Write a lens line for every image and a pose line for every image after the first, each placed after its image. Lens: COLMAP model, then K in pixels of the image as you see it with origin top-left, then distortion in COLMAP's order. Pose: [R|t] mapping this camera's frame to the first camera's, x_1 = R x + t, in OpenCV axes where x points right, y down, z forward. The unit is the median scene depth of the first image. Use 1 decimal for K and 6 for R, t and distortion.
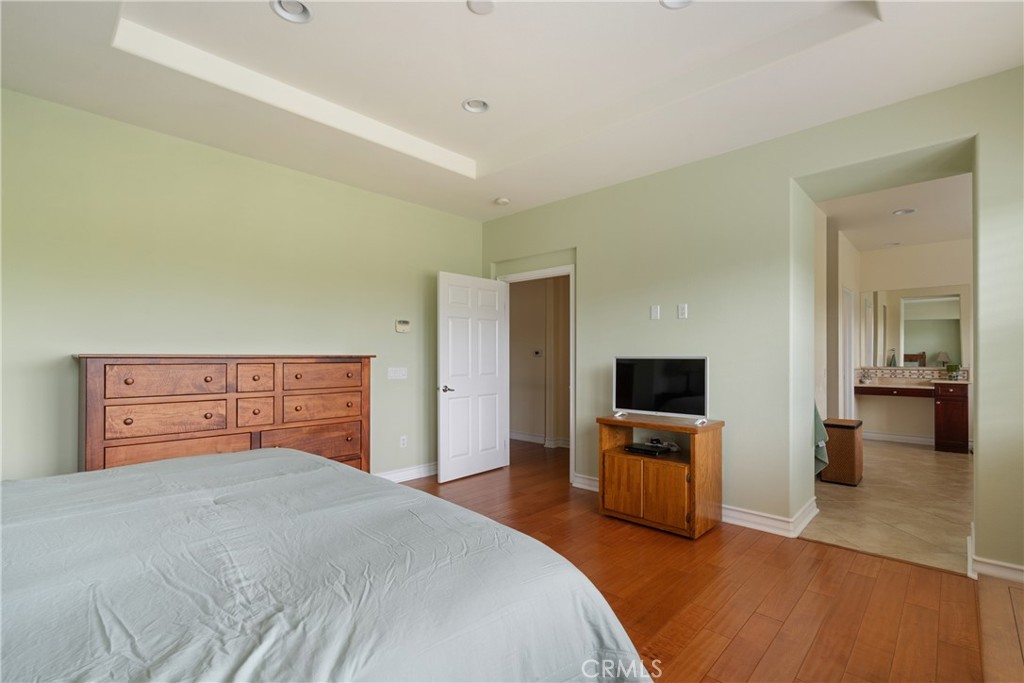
lens RADIAL K [[463.1, 0, 512.0], [0, 463.1, 341.5], [0, 0, 1]] dist [-0.001415, 0.000208]
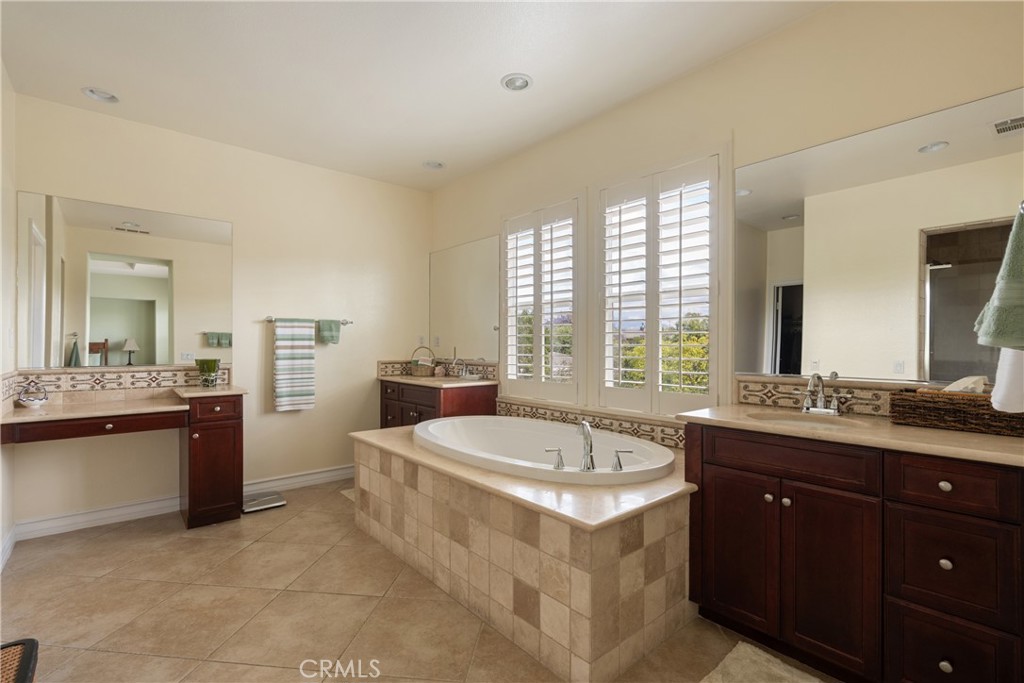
lens RADIAL K [[463.1, 0, 512.0], [0, 463.1, 341.5], [0, 0, 1]] dist [-0.001415, 0.000208]
pose [[0.095426, 0.009382, 0.995392, 0.408973], [-0.031723, 0.999476, -0.006379, 0.019122], [-0.994931, -0.030969, 0.095674, 0.556429]]
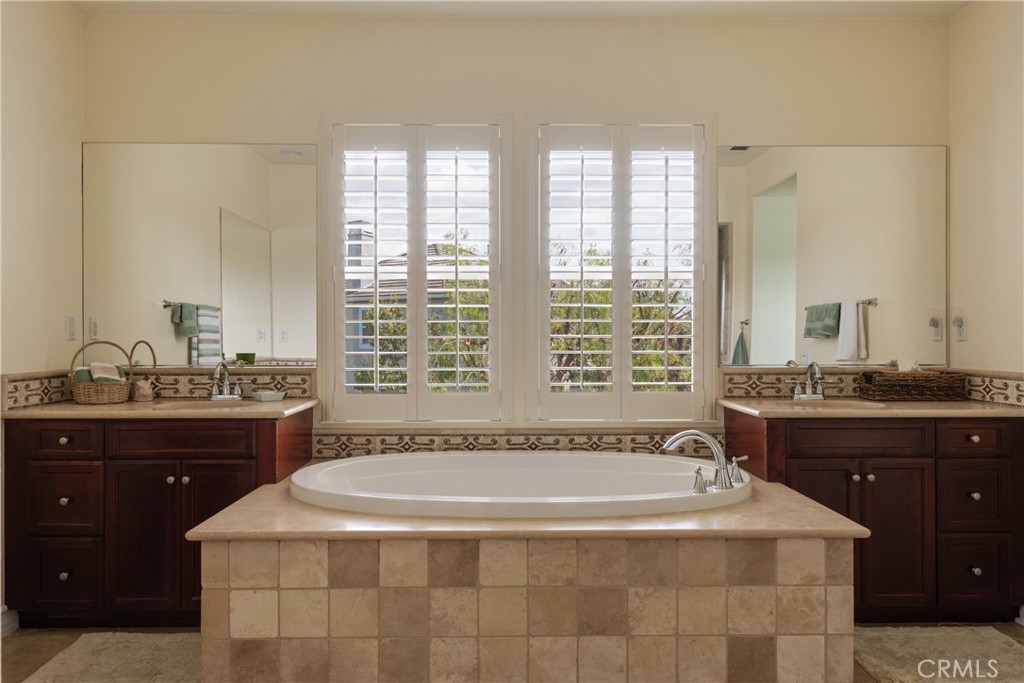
lens RADIAL K [[705.8, 0, 512.0], [0, 705.8, 341.5], [0, 0, 1]] dist [0.019131, -0.000738]
pose [[-0.703904, -0.002438, 0.710291, 0.833374], [-0.019249, 0.999692, -0.015644, 0.056192], [-0.710034, -0.024684, -0.703734, 1.751112]]
